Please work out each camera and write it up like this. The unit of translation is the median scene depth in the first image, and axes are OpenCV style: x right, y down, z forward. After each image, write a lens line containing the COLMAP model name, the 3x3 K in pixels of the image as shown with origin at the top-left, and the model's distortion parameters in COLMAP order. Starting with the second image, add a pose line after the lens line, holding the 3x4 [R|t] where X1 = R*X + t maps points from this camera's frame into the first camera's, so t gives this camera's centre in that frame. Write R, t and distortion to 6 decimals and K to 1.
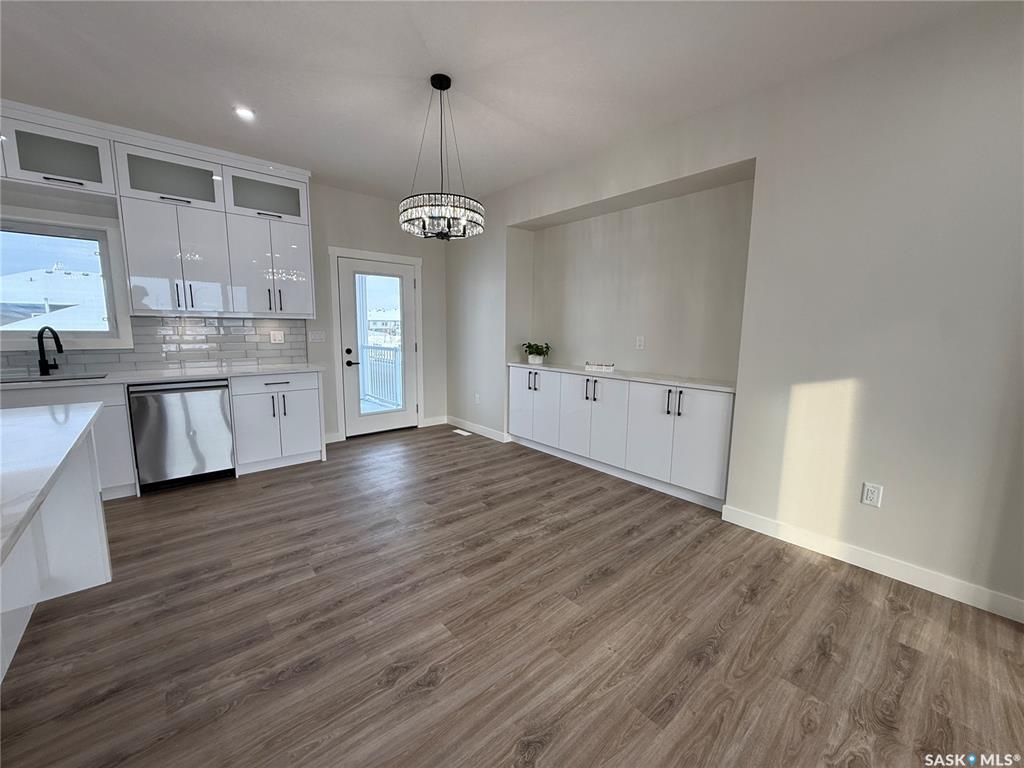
lens RADIAL K [[406.9, 0, 508.8], [0, 406.9, 383.2], [0, 0, 1]] dist [-0.001042, 0.000060]
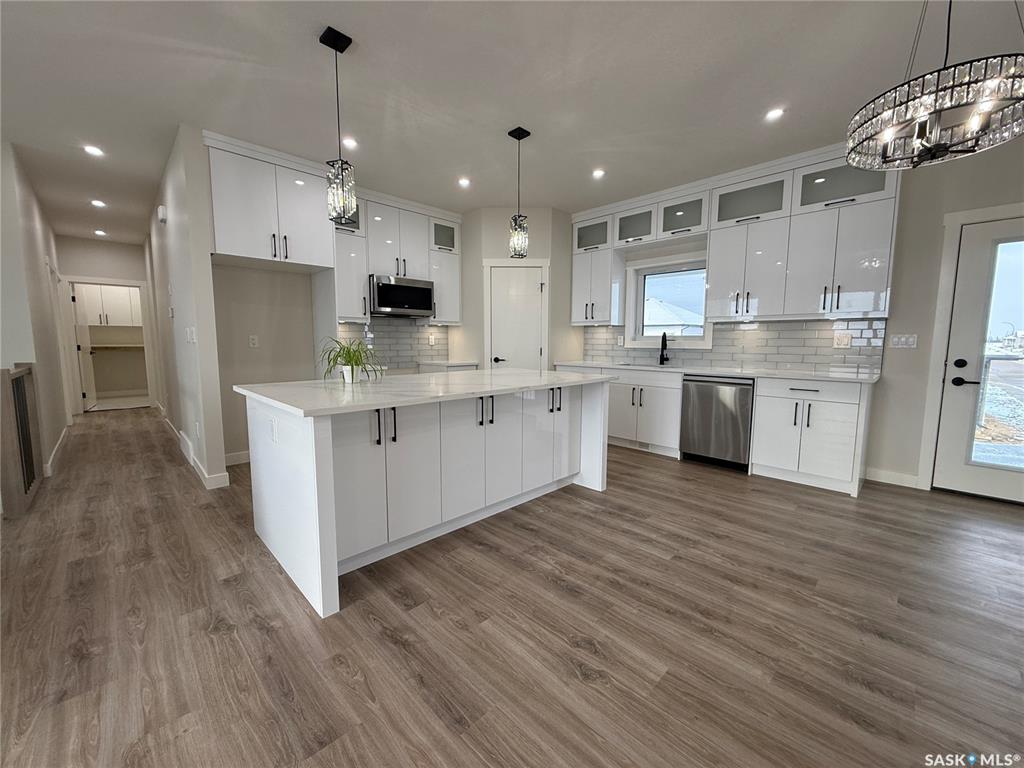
lens RADIAL K [[406.9, 0, 509.1], [0, 406.9, 385.1], [0, 0, 1]] dist [-0.001042, 0.000060]
pose [[0.070620, 0.098726, -0.992606, 0.464340], [-0.137706, 0.986527, 0.088325, 0.000454], [0.987952, 0.130450, 0.083264, 0.444040]]
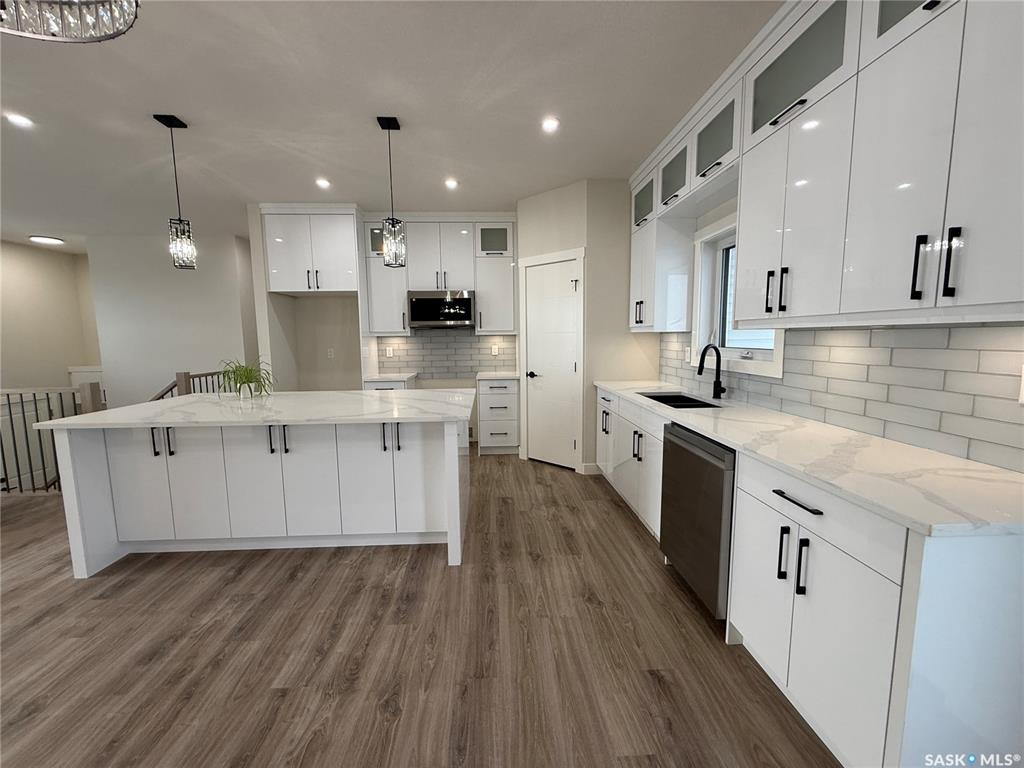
lens RADIAL K [[406.9, 0, 510.4], [0, 406.9, 385.4], [0, 0, 1]] dist [-0.001042, 0.000060]
pose [[-0.611833, 0.091059, -0.785728, -0.204685], [-0.101924, 0.975994, 0.192476, -0.242600], [0.784392, 0.197848, -0.587865, 1.619063]]
